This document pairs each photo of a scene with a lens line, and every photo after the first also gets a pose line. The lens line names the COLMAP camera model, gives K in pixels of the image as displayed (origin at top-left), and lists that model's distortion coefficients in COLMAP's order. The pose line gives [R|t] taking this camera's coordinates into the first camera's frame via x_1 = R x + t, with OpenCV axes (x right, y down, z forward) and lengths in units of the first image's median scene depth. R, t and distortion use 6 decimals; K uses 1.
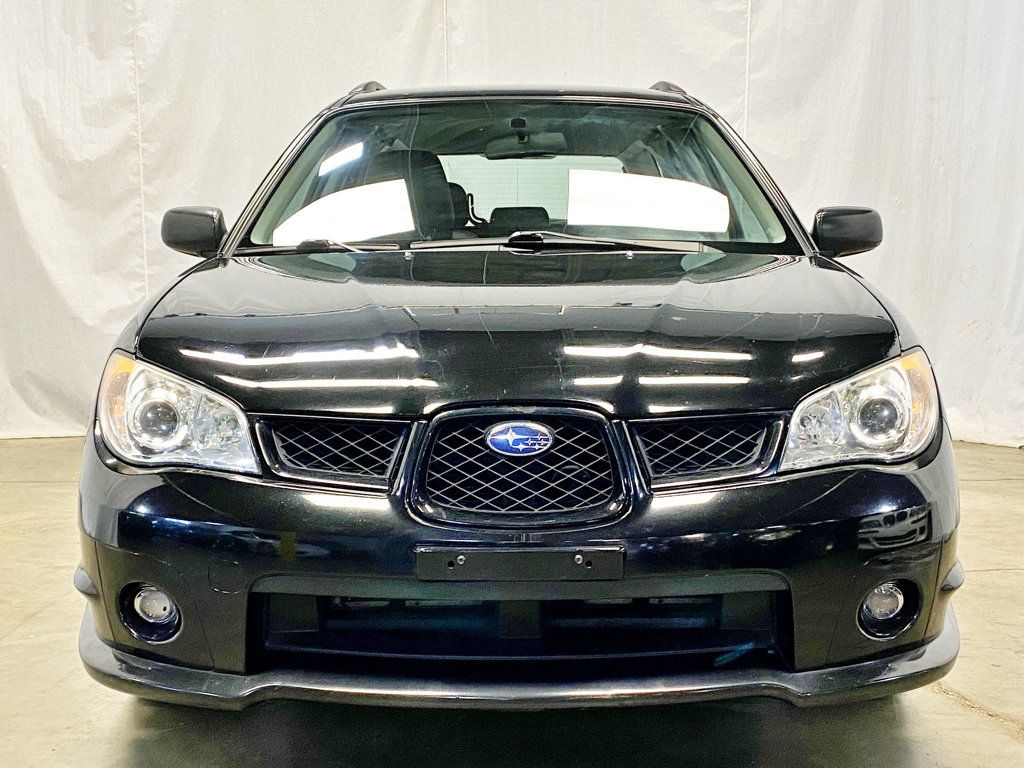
lens RADIAL K [[1380.9, 0, 512.0], [0, 1380.9, 384.0], [0, 0, 1]] dist [0.137497, -0.500462]
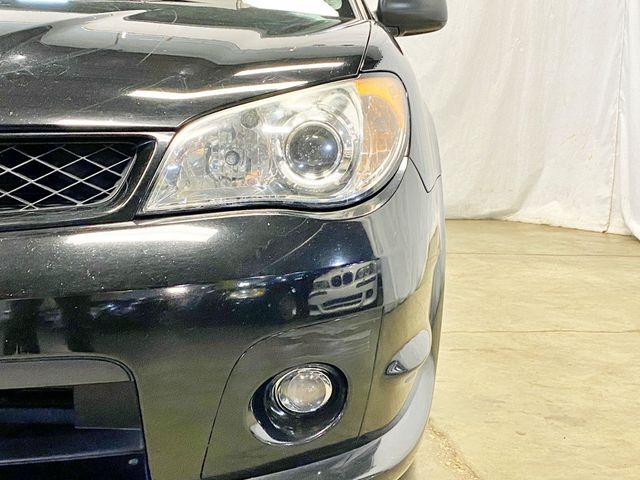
lens RADIAL K [[863.1, 0, 320.0], [0, 863.1, 240.0], [0, 0, 1]] dist [0.137497, -0.500462]
pose [[0.999843, 0.017512, 0.002734, 0.162140], [-0.017624, 0.998677, 0.048306, 0.030345], [-0.001884, -0.048347, 0.998829, 0.314600]]
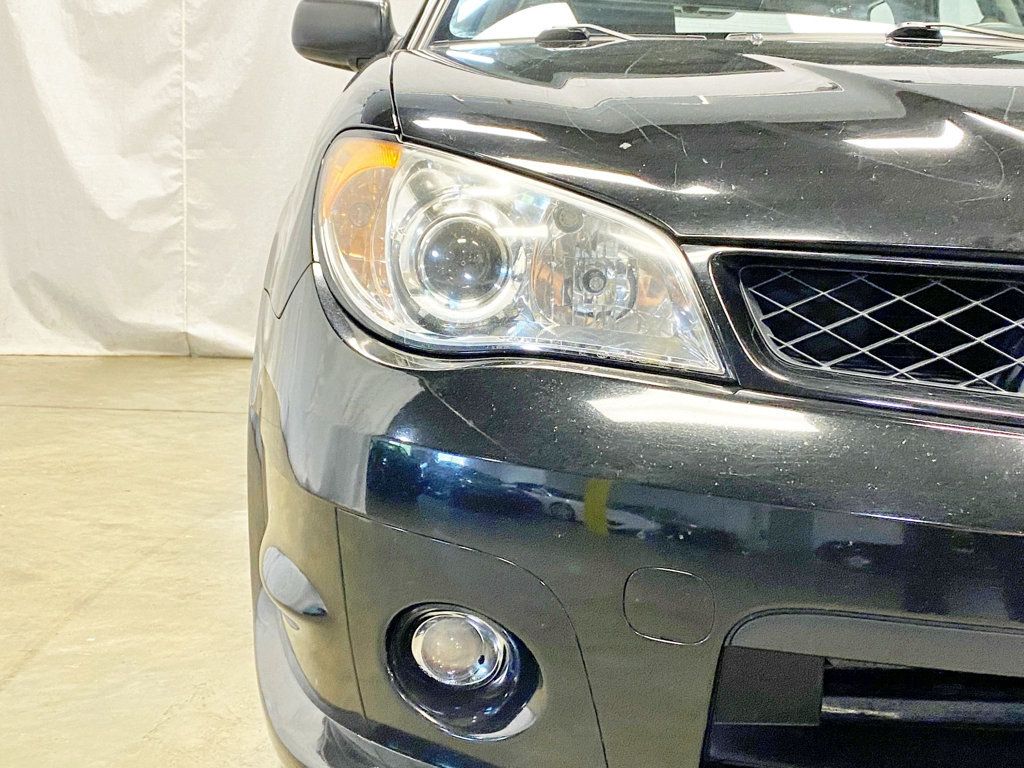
lens RADIAL K [[1380.9, 0, 512.0], [0, 1380.9, 384.0], [0, 0, 1]] dist [0.137497, -0.500462]
pose [[0.998849, 0.041915, 0.023322, -0.150287], [-0.042637, 0.998598, 0.031382, 0.031893], [-0.021974, -0.032340, 0.999235, 0.317432]]
